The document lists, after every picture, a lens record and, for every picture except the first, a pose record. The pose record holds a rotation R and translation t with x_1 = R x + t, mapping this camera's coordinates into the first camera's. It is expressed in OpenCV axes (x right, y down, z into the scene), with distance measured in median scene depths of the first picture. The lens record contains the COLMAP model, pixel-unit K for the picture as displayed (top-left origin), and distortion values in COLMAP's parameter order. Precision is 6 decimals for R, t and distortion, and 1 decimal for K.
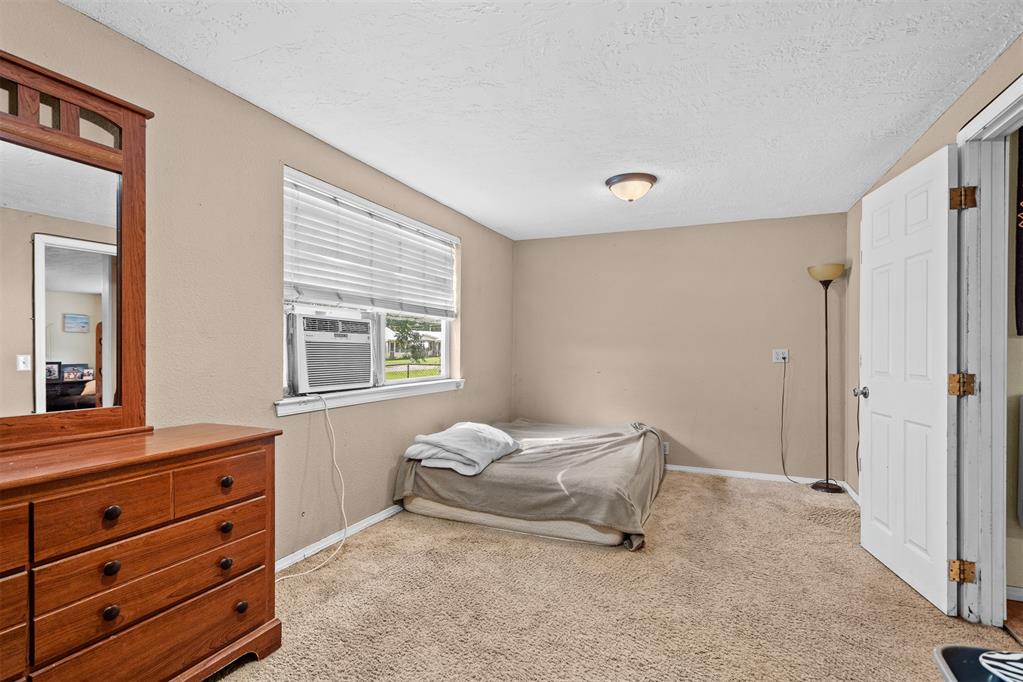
lens RADIAL K [[475.3, 0, 508.3], [0, 475.3, 341.4], [0, 0, 1]] dist [0.000047, 0.000739]
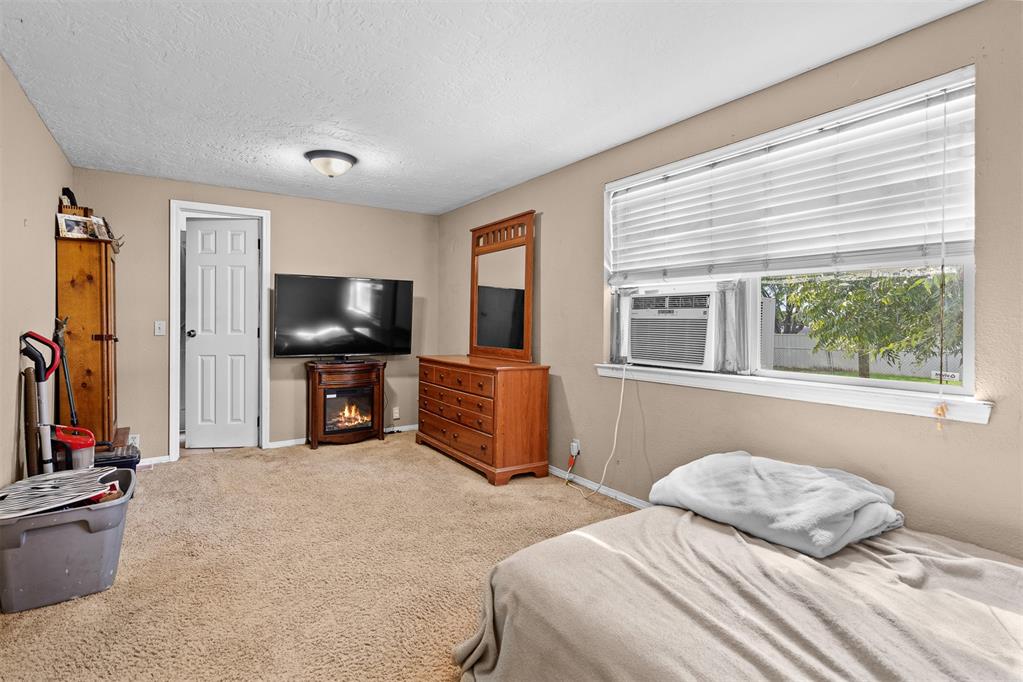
lens RADIAL K [[475.3, 0, 508.3], [0, 475.3, 341.4], [0, 0, 1]] dist [0.000047, 0.000739]
pose [[-0.492292, 0.000515, -0.870430, 0.662882], [-0.012510, 0.999892, 0.007667, 0.045214], [0.870340, 0.014664, -0.492232, 1.182053]]
